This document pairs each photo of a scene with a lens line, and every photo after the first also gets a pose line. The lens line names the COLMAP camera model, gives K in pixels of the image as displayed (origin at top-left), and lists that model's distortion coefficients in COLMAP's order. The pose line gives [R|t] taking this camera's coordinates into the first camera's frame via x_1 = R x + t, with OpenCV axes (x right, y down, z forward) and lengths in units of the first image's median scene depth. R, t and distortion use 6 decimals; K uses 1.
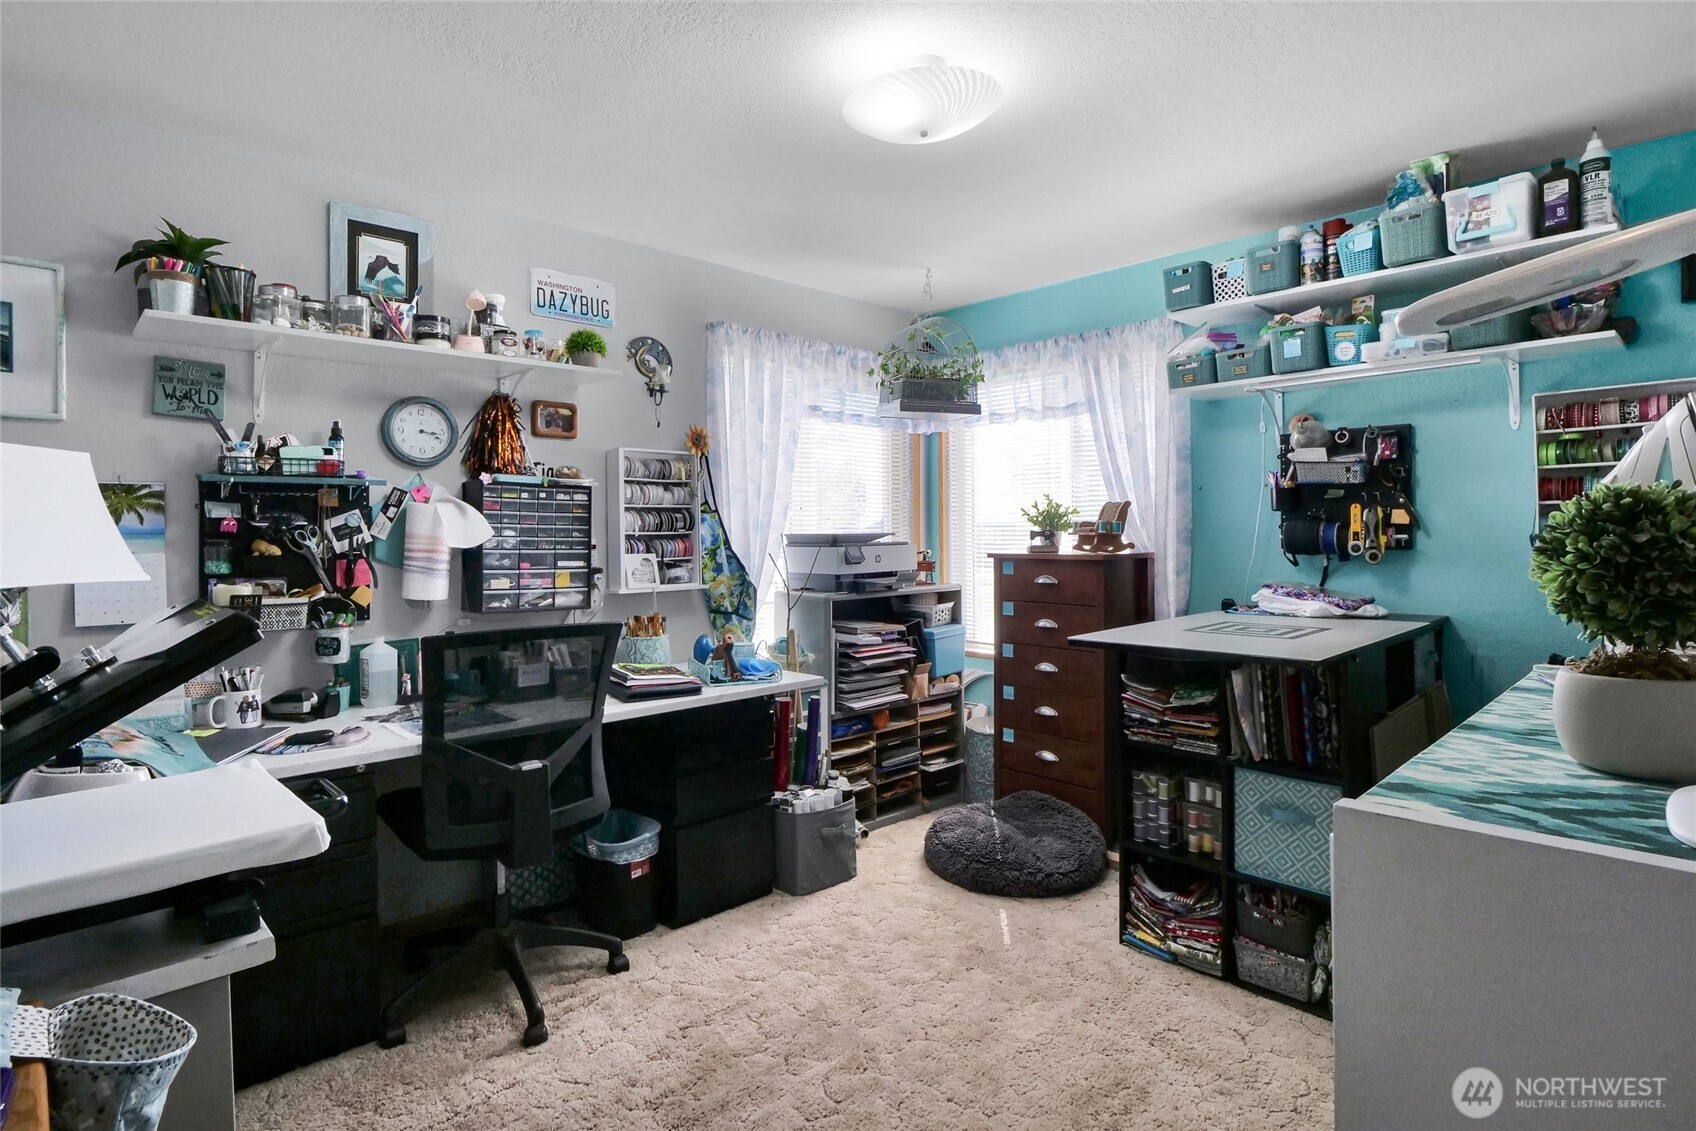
lens RADIAL K [[867.1, 0, 851.0], [0, 867.1, 547.5], [0, 0, 1]] dist [-0.000154, -0.000523]
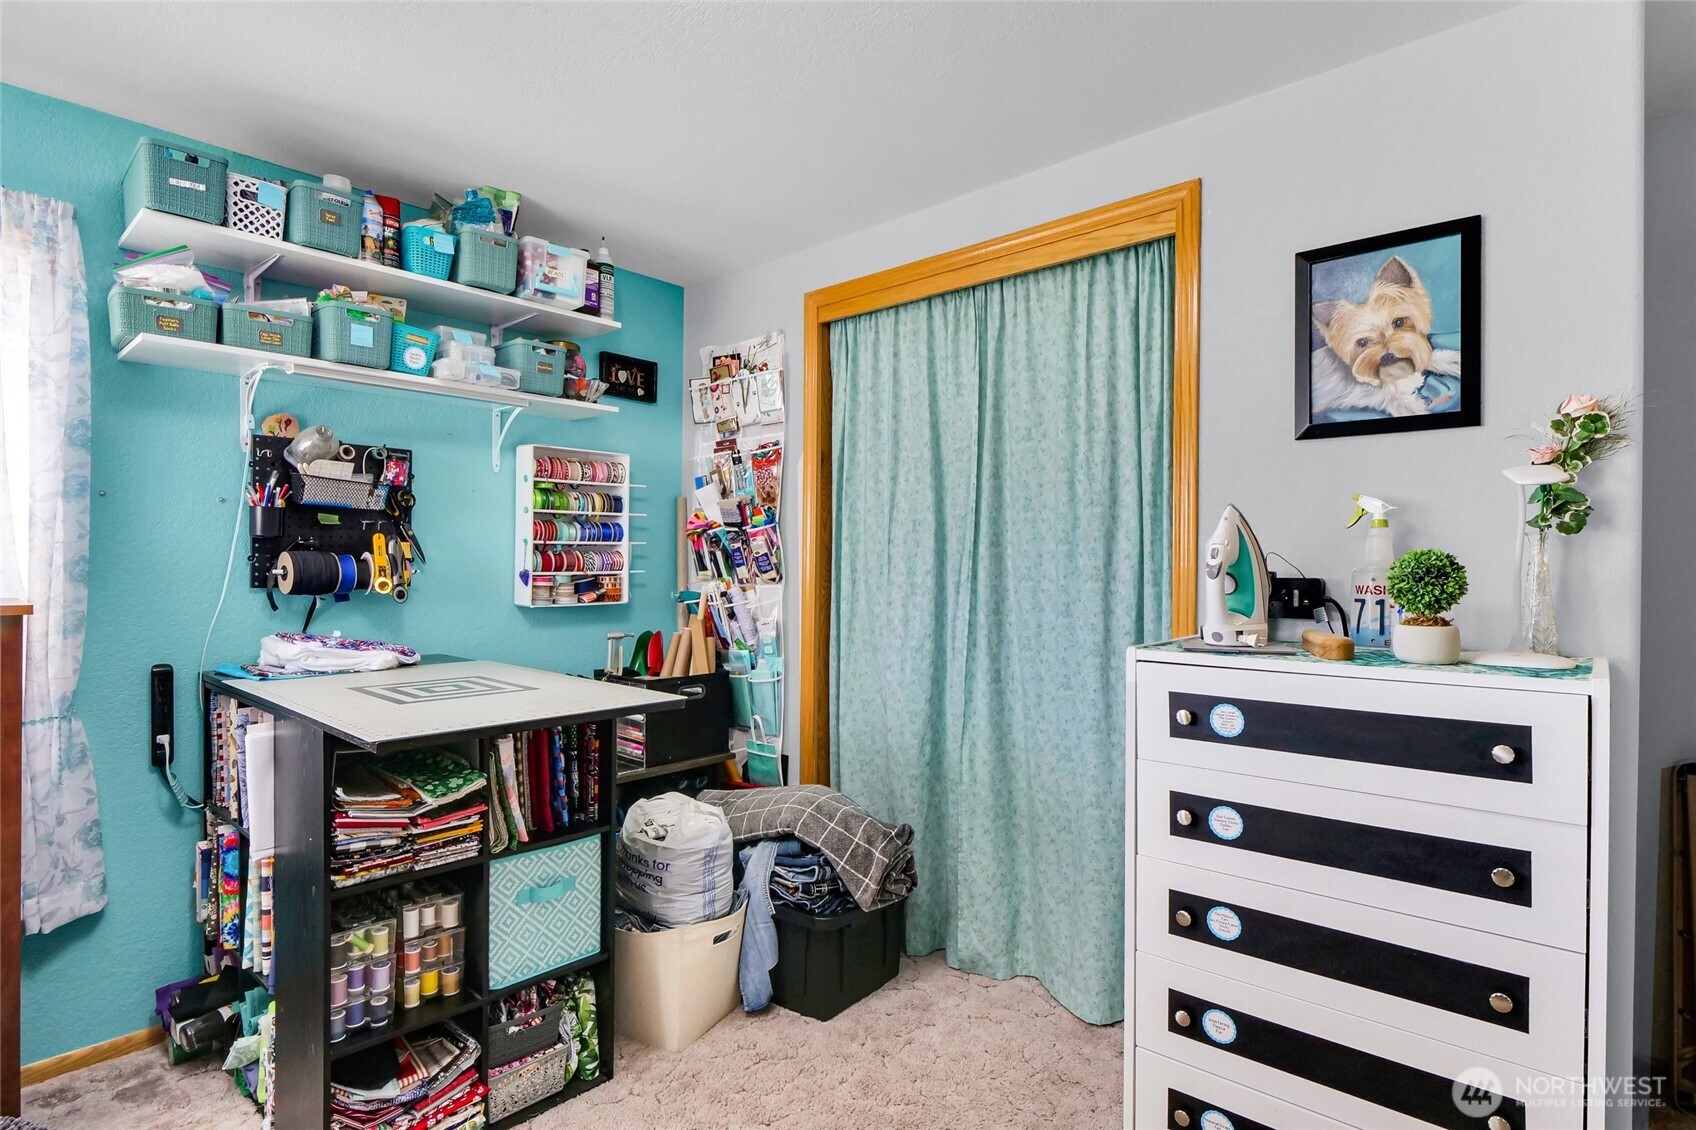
lens RADIAL K [[867.1, 0, 851.1], [0, 867.1, 574.1], [0, 0, 1]] dist [-0.000154, -0.000523]
pose [[-0.071840, -0.001423, 0.997415, -0.337332], [0.009771, 0.999950, 0.002131, -0.008400], [-0.997368, 0.009899, -0.071823, 0.649275]]
